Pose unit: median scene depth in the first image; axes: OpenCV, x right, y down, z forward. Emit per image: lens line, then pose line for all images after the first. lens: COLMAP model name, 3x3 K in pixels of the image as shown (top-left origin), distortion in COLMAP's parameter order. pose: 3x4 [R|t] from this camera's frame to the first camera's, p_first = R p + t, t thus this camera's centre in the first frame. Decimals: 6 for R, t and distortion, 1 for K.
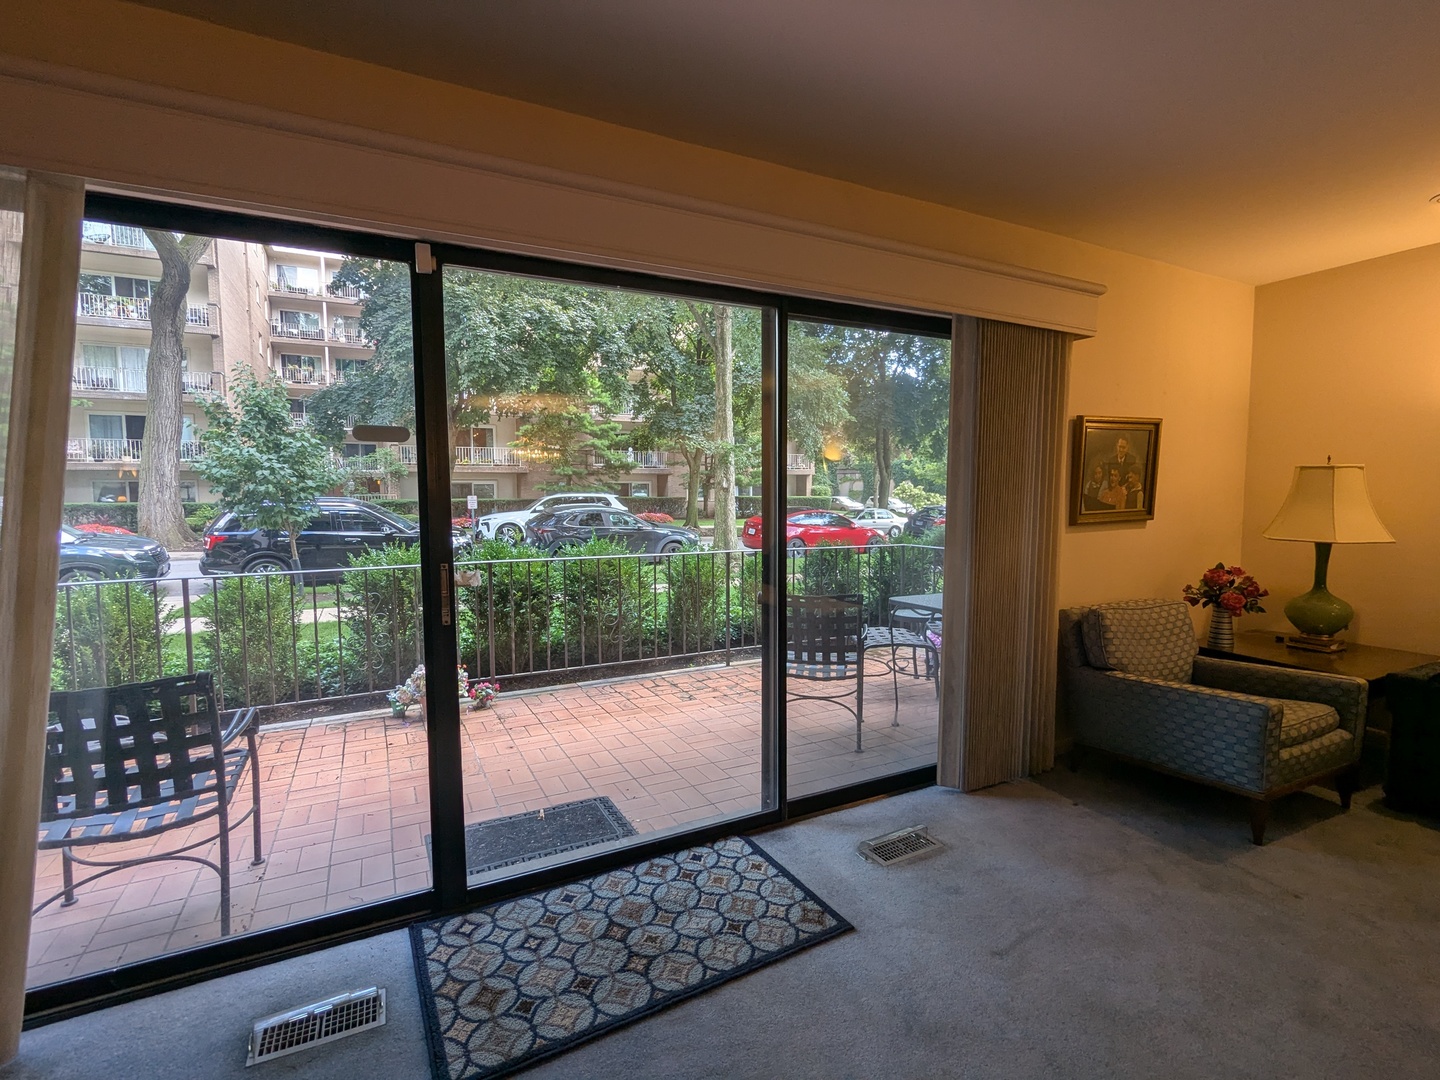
lens RADIAL K [[683.7, 0, 719.4], [0, 683.7, 542.8], [0, 0, 1]] dist [-0.002077, 0.001982]
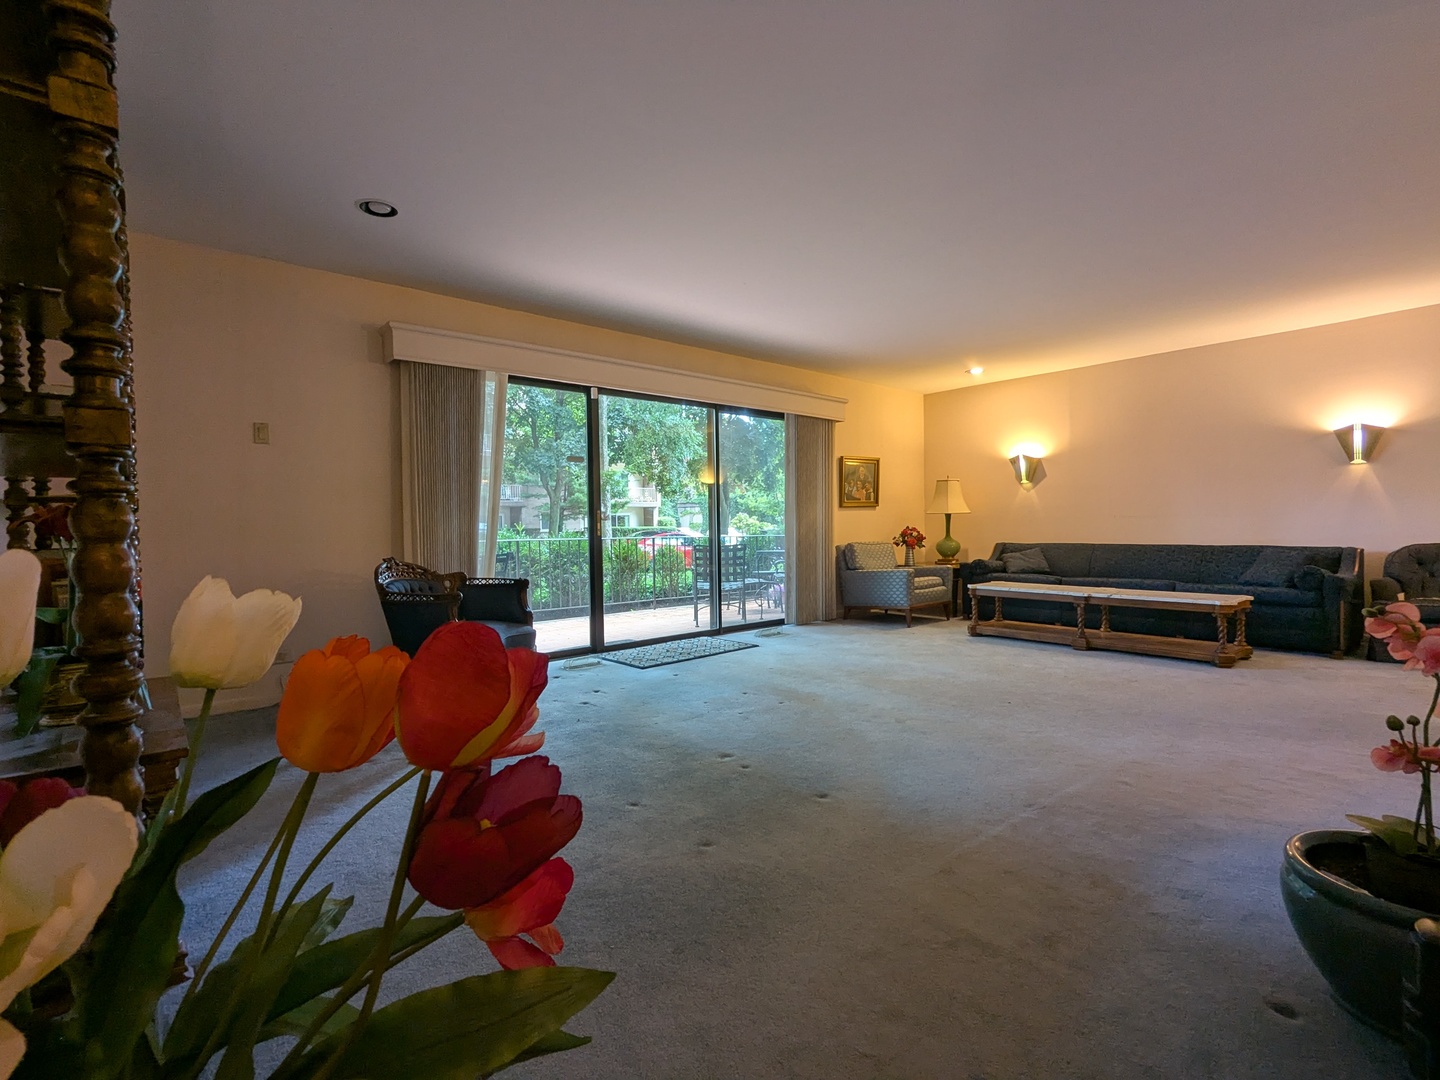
lens RADIAL K [[683.7, 0, 719.0], [0, 683.7, 536.1], [0, 0, 1]] dist [-0.002077, 0.001982]
pose [[0.971978, -0.013661, 0.234674, -0.346811], [0.028216, 0.997872, -0.058775, 0.174580], [-0.233372, 0.063750, 0.970296, -0.952396]]
